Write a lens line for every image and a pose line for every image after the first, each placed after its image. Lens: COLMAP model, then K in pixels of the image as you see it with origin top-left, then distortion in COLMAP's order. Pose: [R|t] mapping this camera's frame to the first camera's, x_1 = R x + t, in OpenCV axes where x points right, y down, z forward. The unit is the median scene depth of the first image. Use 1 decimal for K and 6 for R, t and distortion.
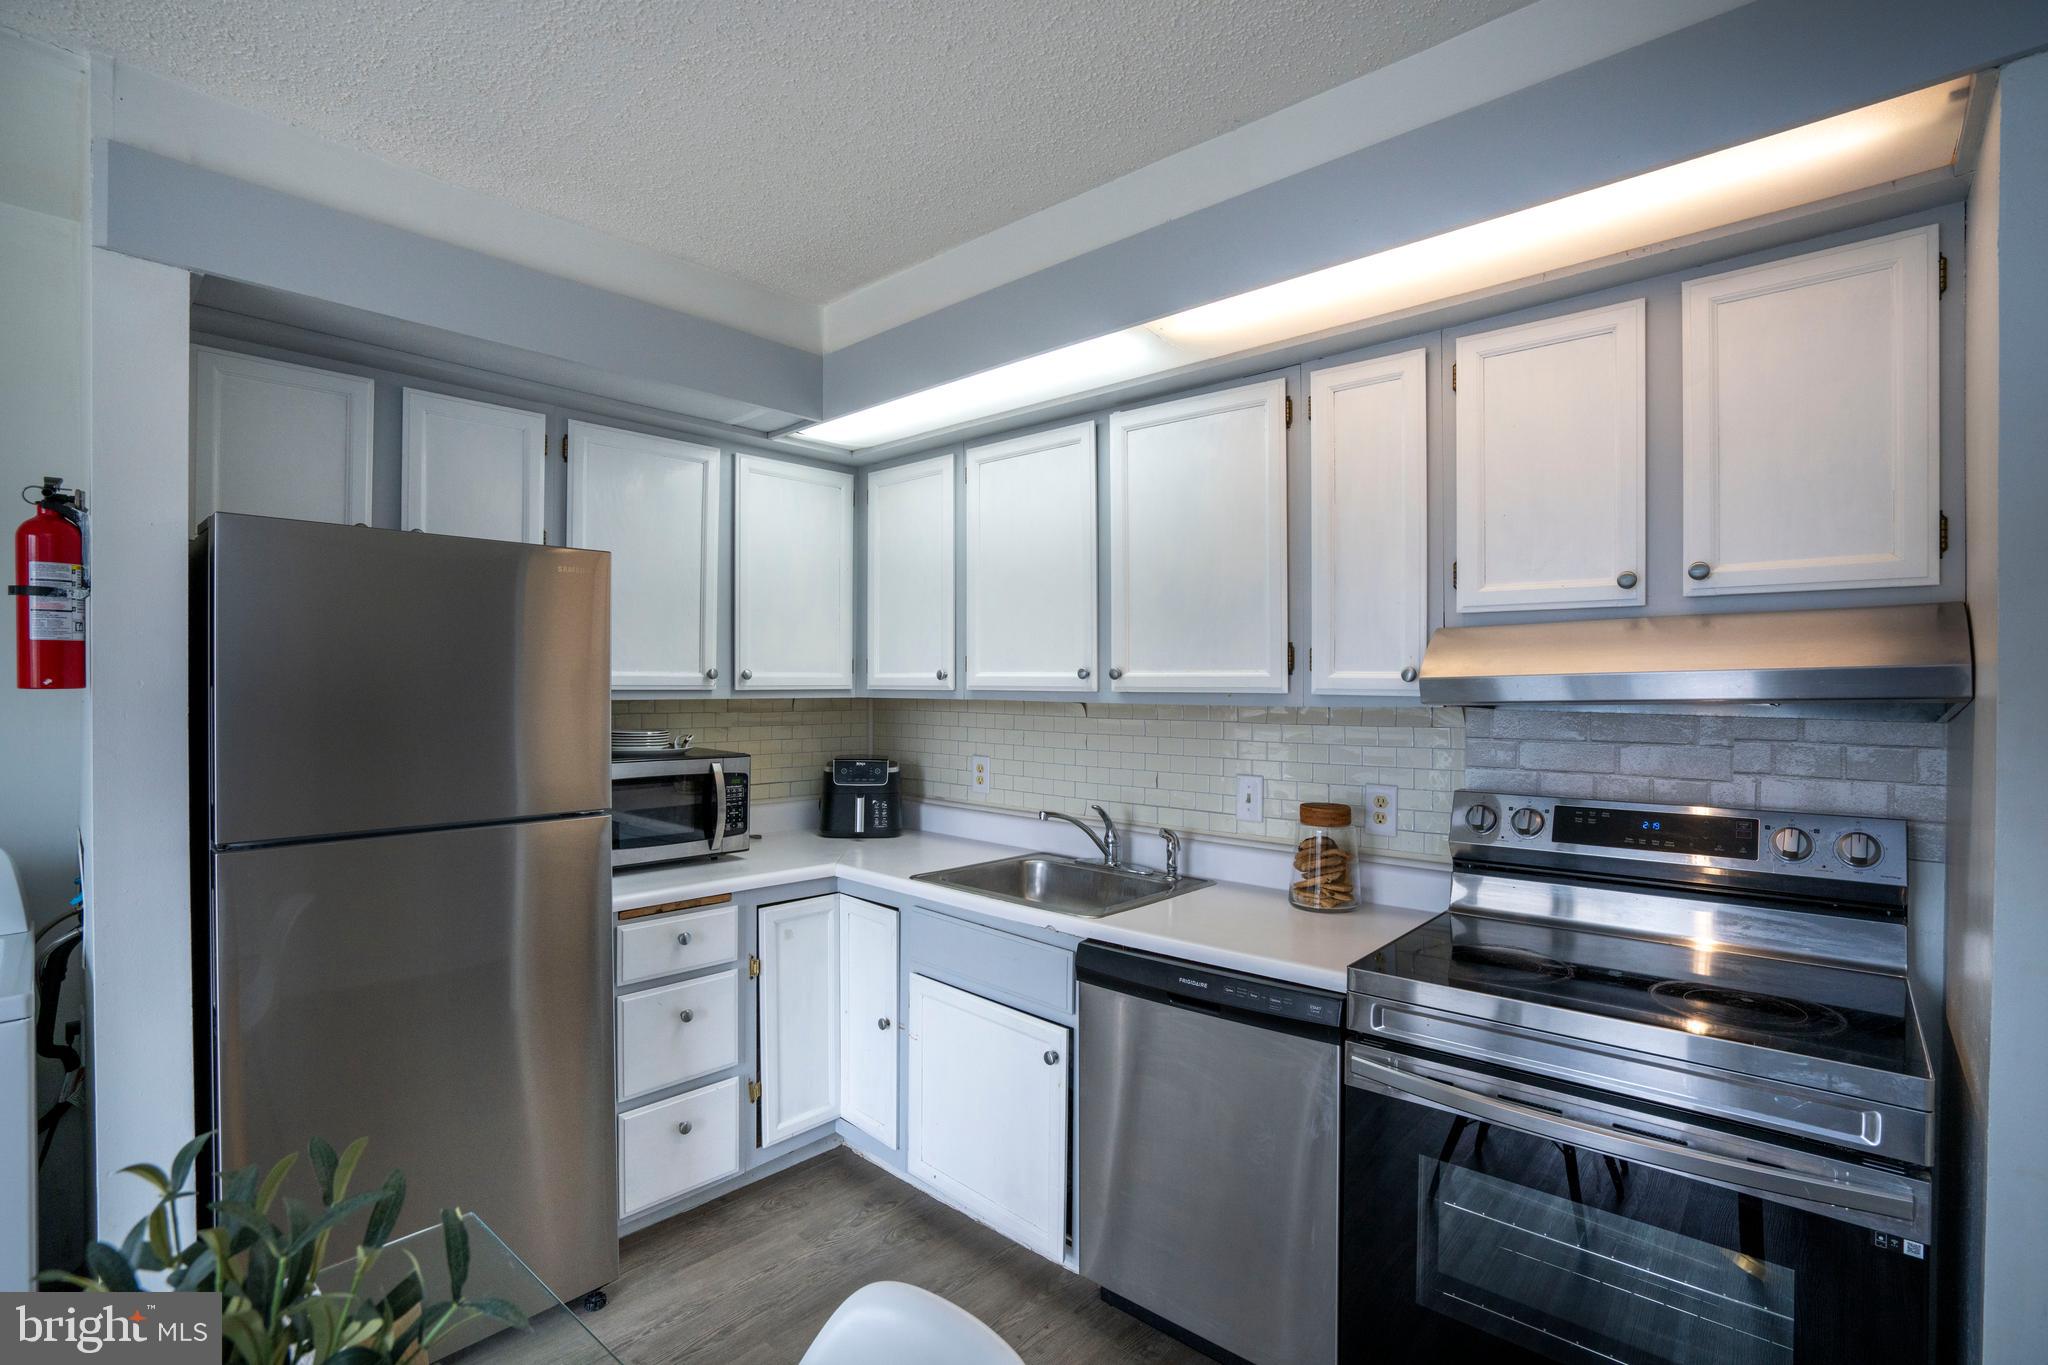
lens RADIAL K [[958.2, 0, 1019.5], [0, 958.2, 687.4], [0, 0, 1]] dist [-0.073402, 0.041705]
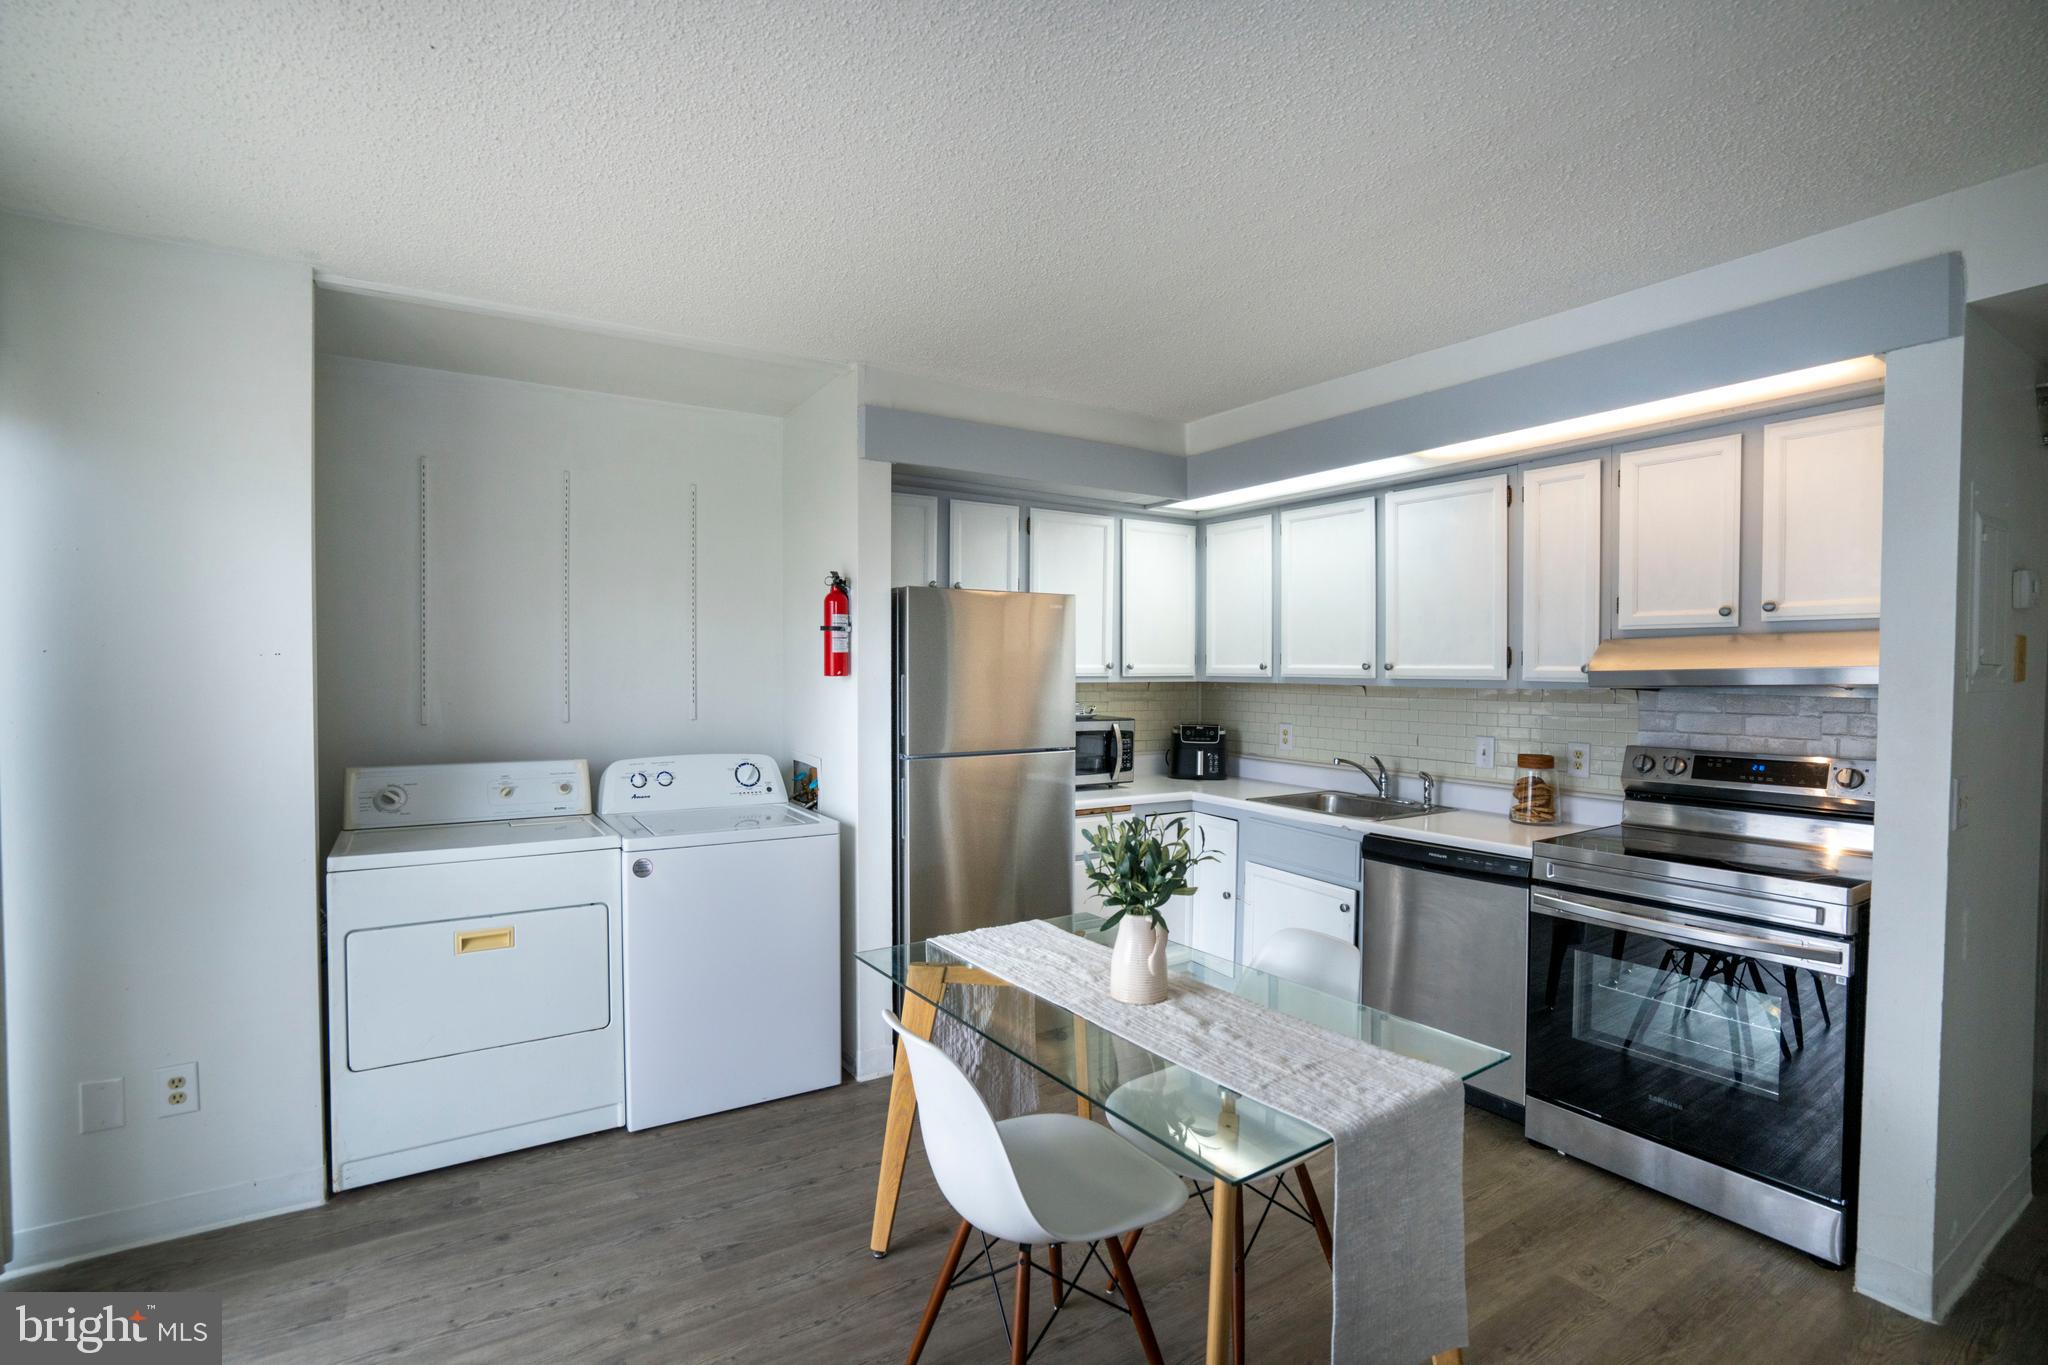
lens RADIAL K [[958.2, 0, 1019.5], [0, 958.2, 687.4], [0, 0, 1]] dist [-0.073402, 0.041705]
pose [[0.965746, 0.005331, -0.259433, -0.074463], [-0.000924, 0.999853, 0.017106, -0.006579], [0.259486, -0.016281, 0.965610, -0.601584]]
